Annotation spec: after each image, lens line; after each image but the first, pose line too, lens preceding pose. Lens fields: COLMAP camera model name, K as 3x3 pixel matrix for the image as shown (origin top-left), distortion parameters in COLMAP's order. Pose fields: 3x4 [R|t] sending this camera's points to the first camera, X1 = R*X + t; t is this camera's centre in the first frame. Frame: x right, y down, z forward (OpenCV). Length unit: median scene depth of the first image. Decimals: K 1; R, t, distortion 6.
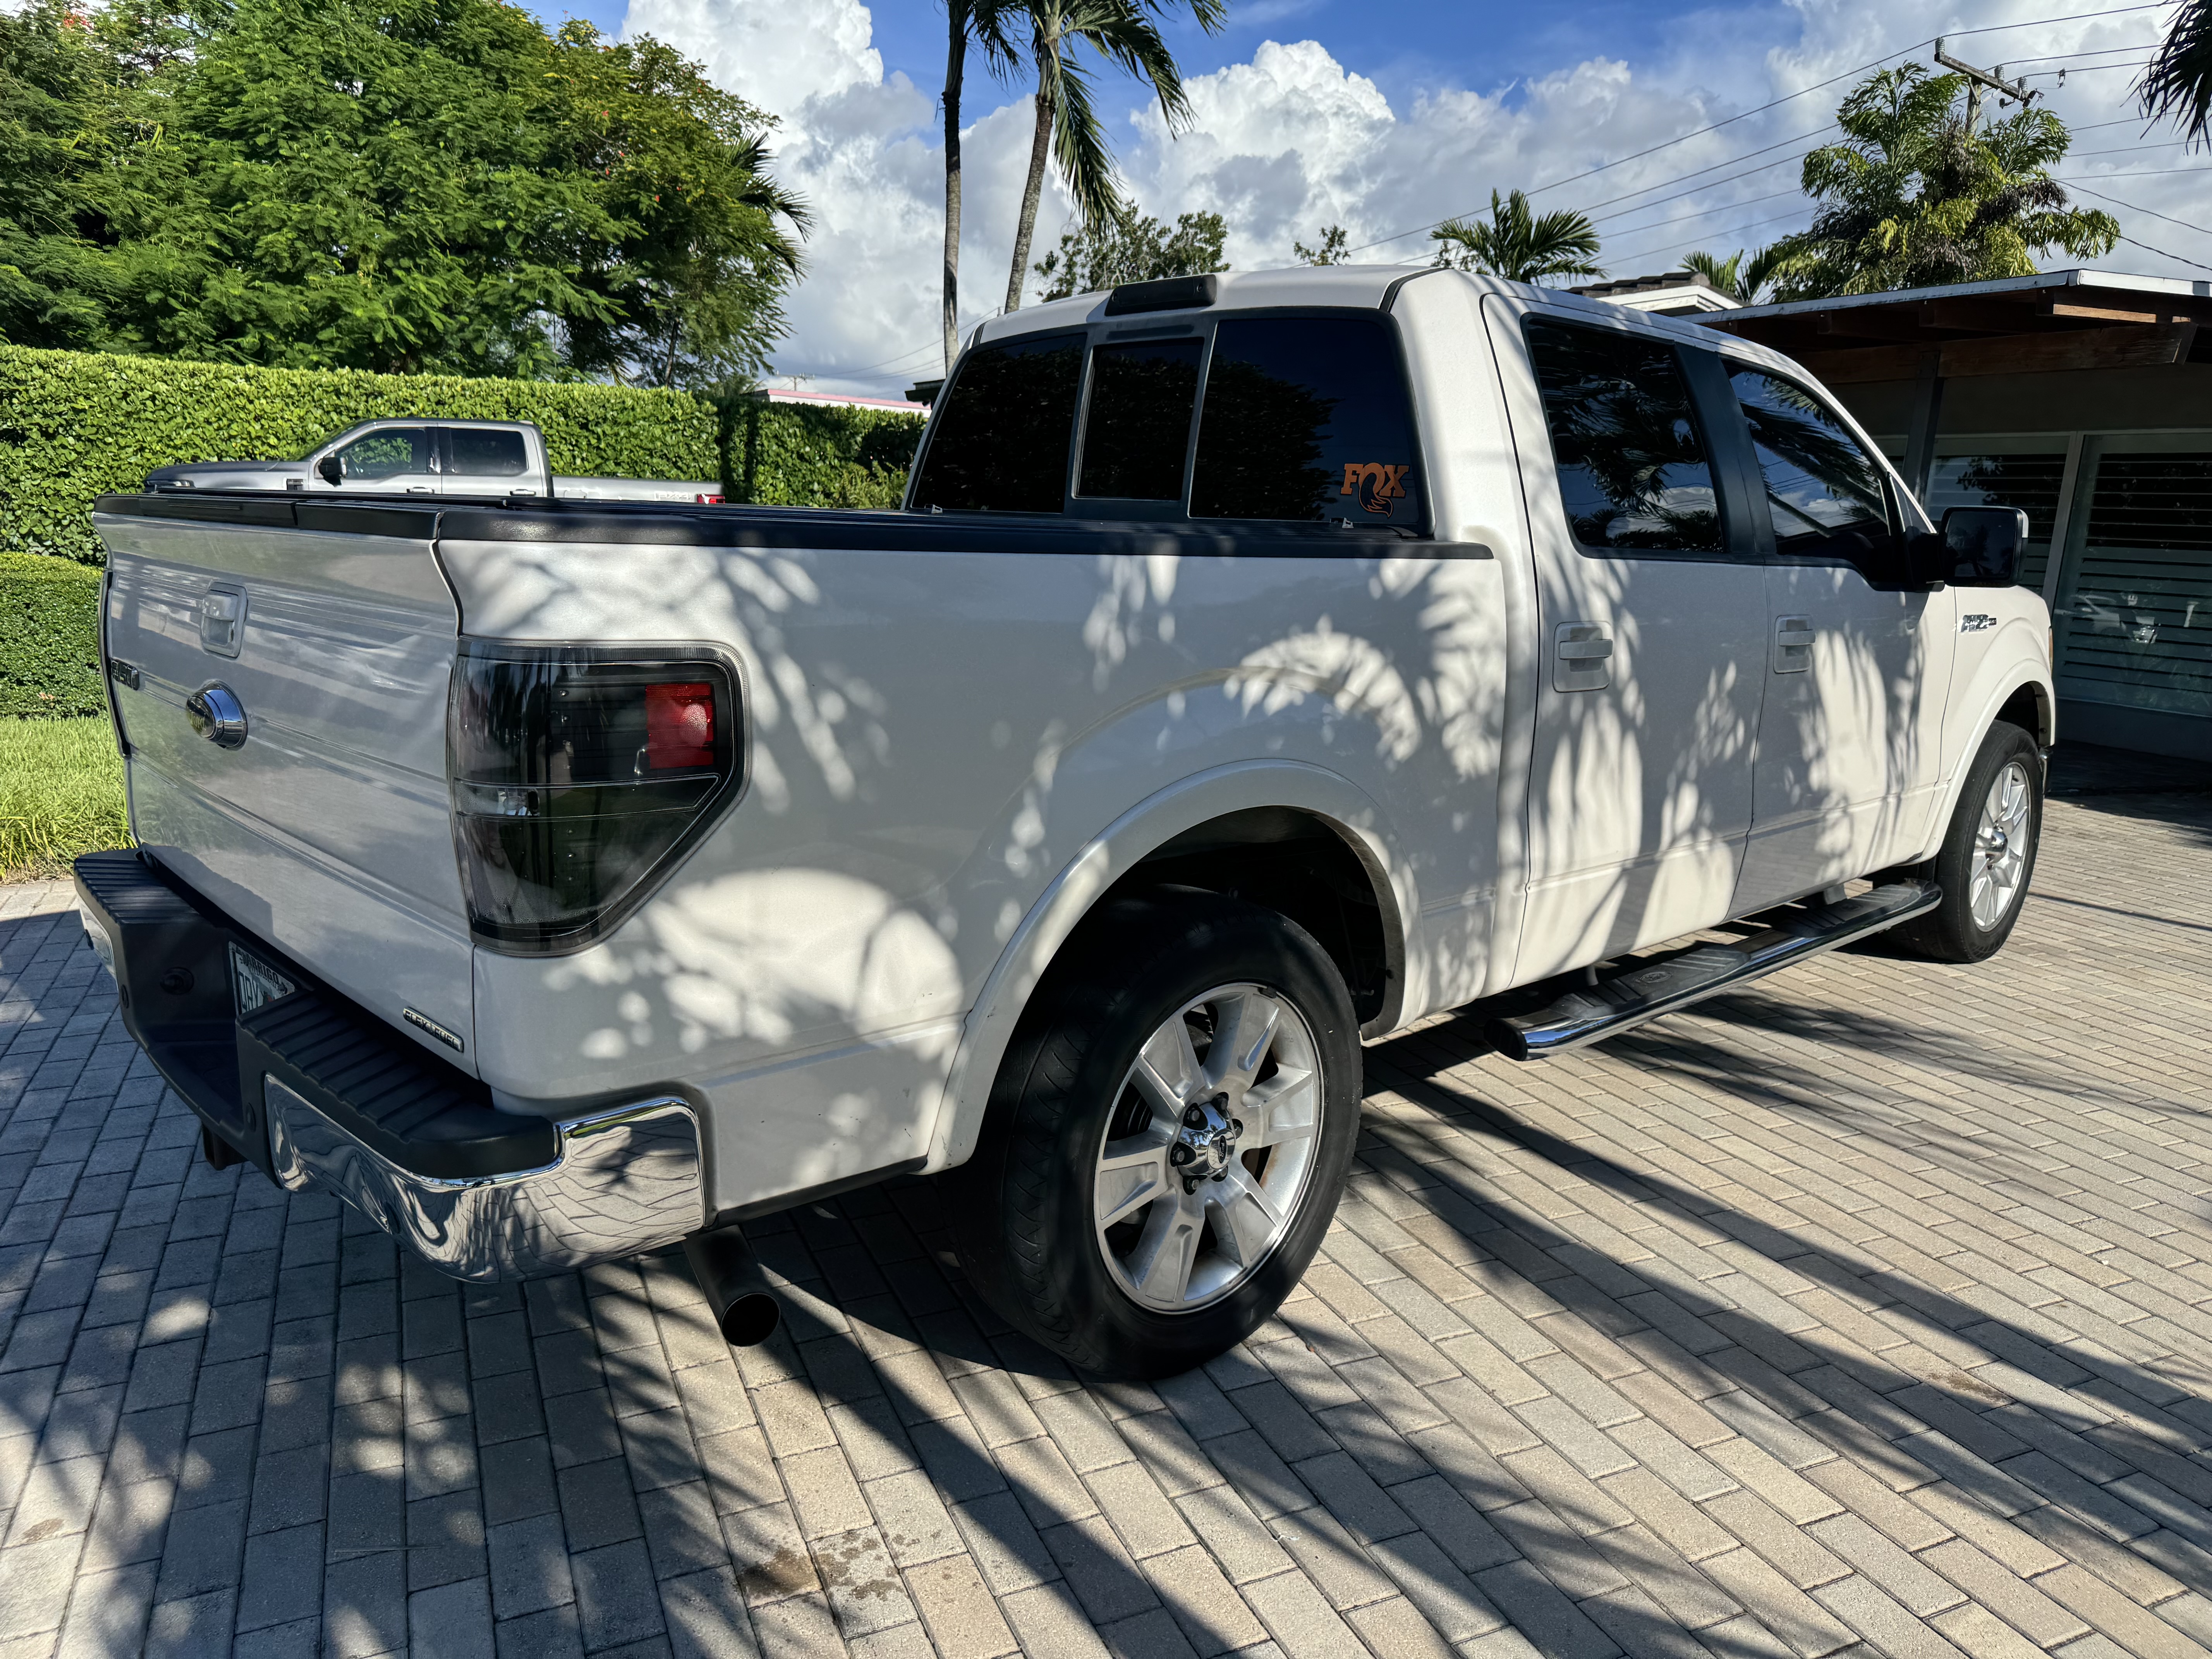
lens RADIAL K [[1567.0, 0, 1106.0], [0, 1567.0, 829.5], [0, 0, 1]] dist [0.019831, -0.049893]
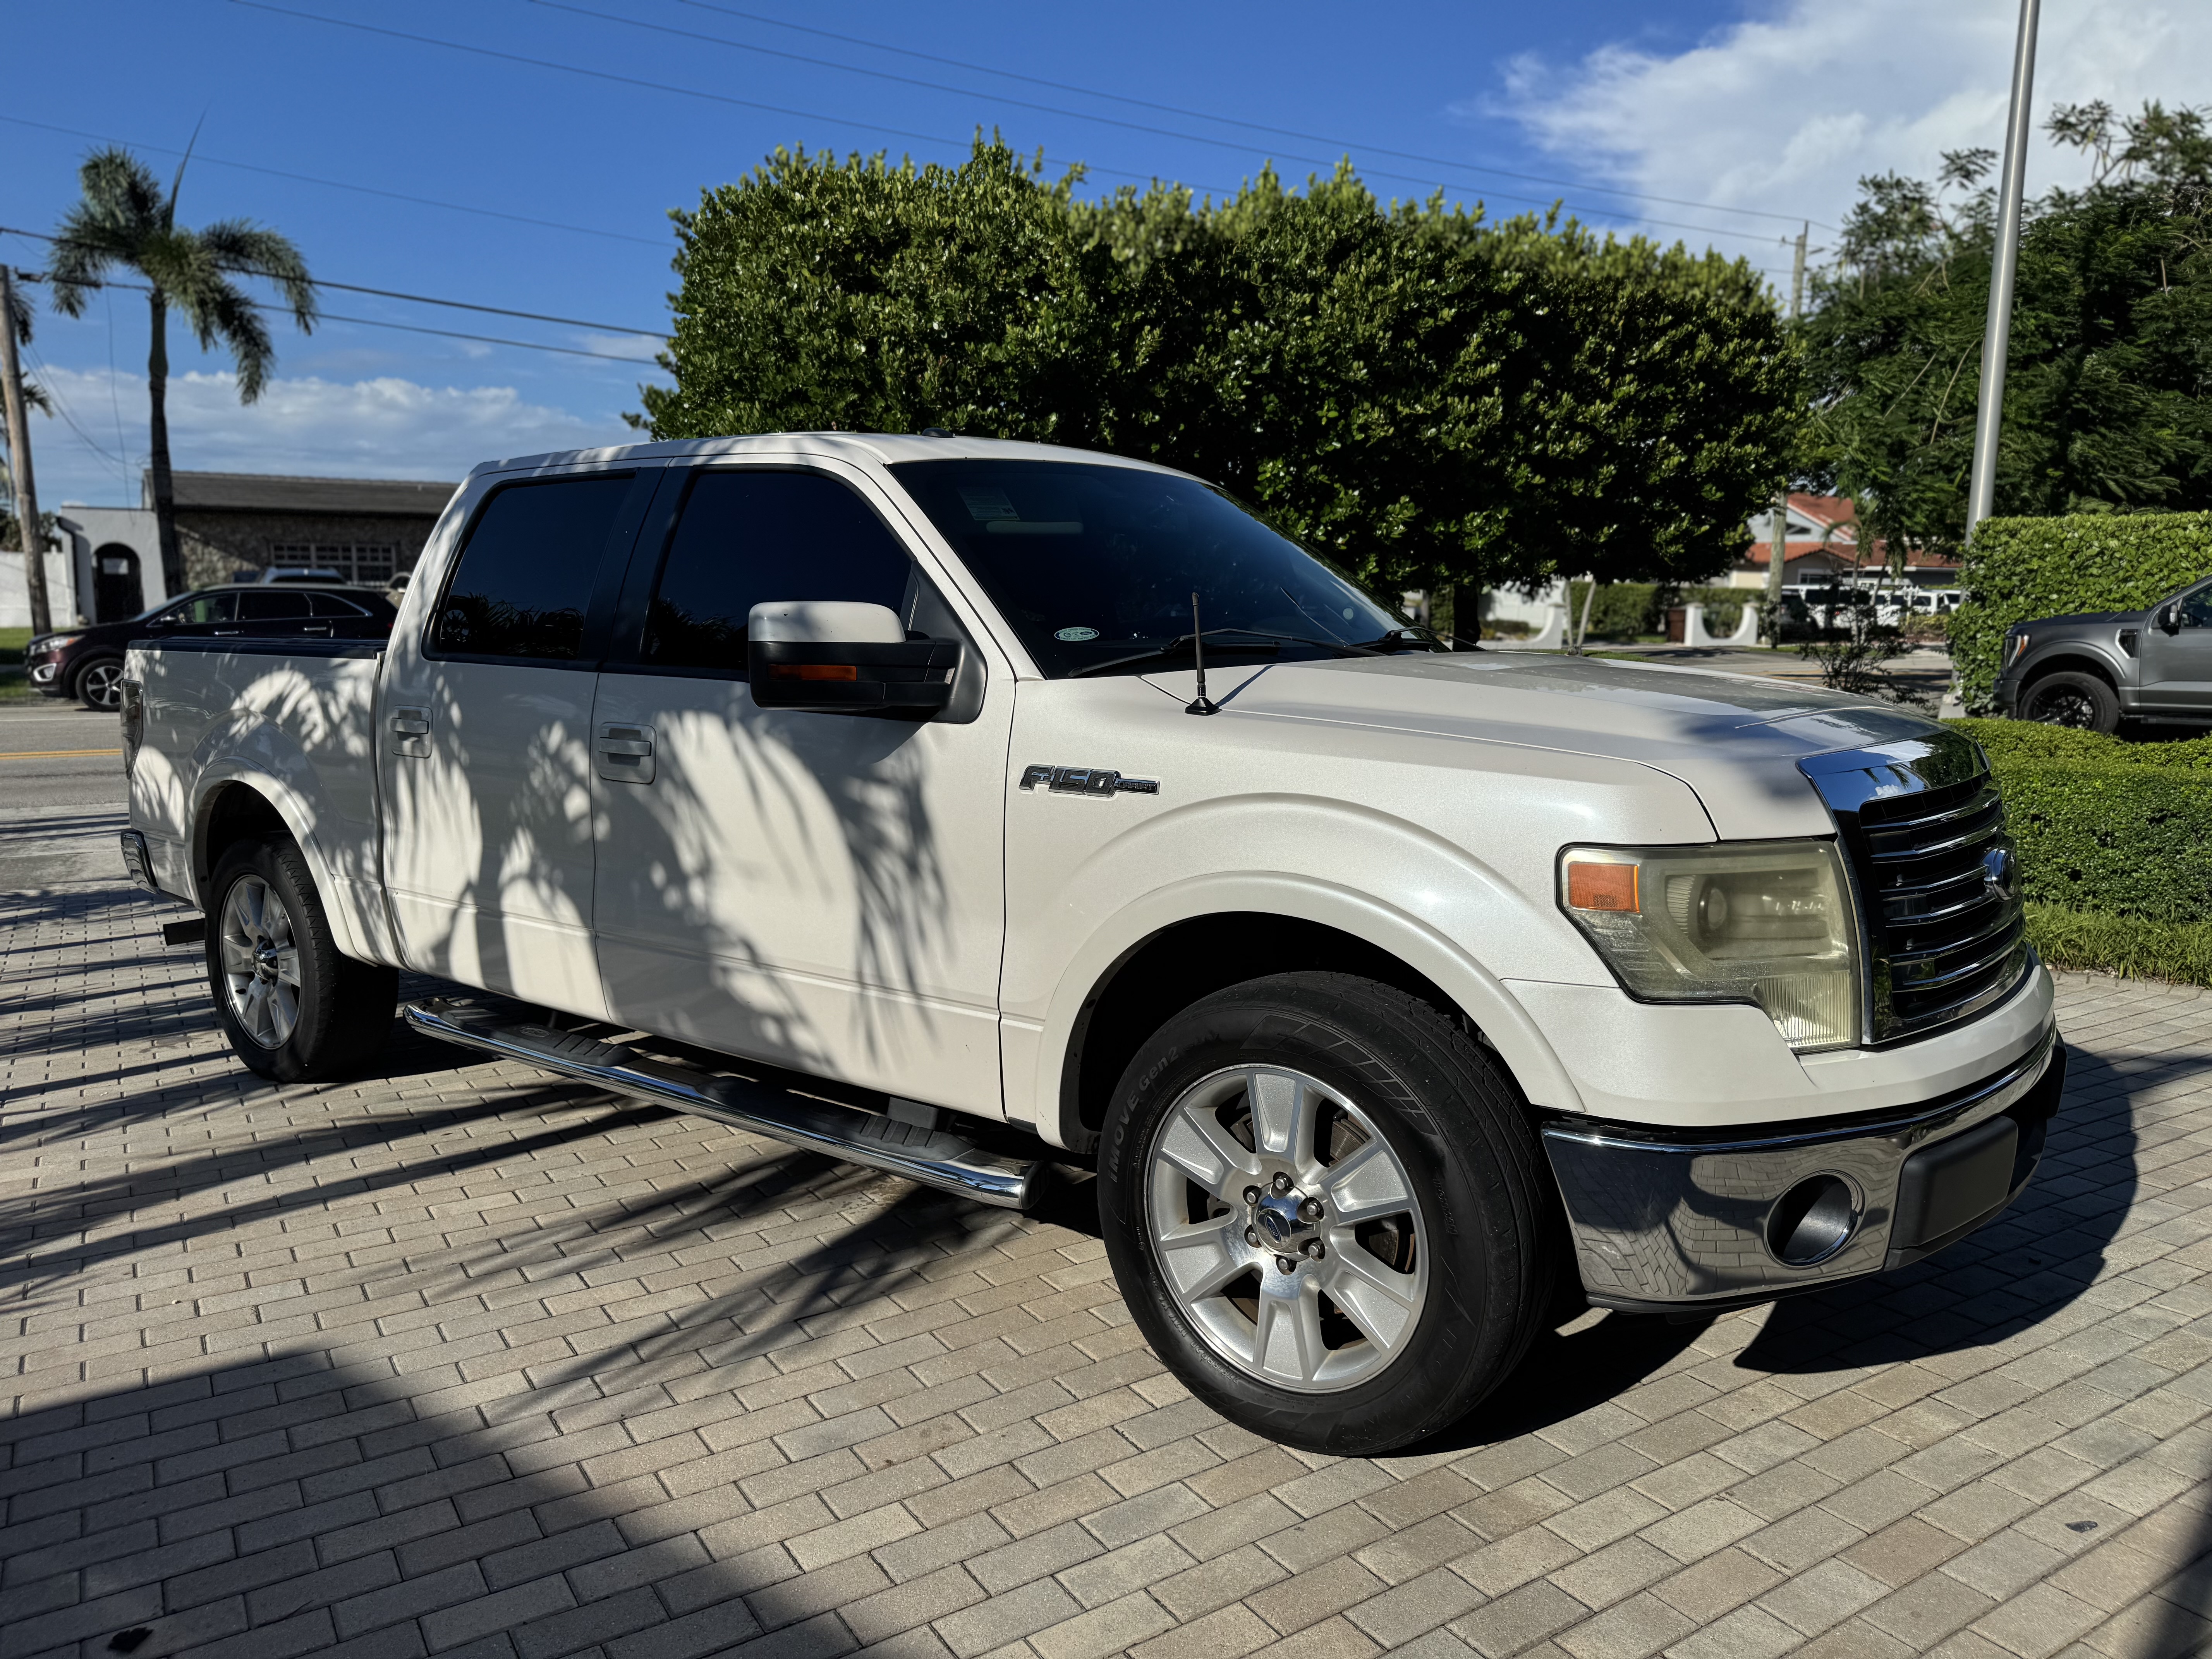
lens RADIAL K [[1567.0, 0, 1106.0], [0, 1567.0, 829.5], [0, 0, 1]] dist [0.019831, -0.049893]
pose [[0.126760, 0.087283, -0.988086, 0.330976], [-0.198292, 0.978245, 0.060975, -0.037769], [0.971912, 0.188200, 0.141310, 0.277632]]
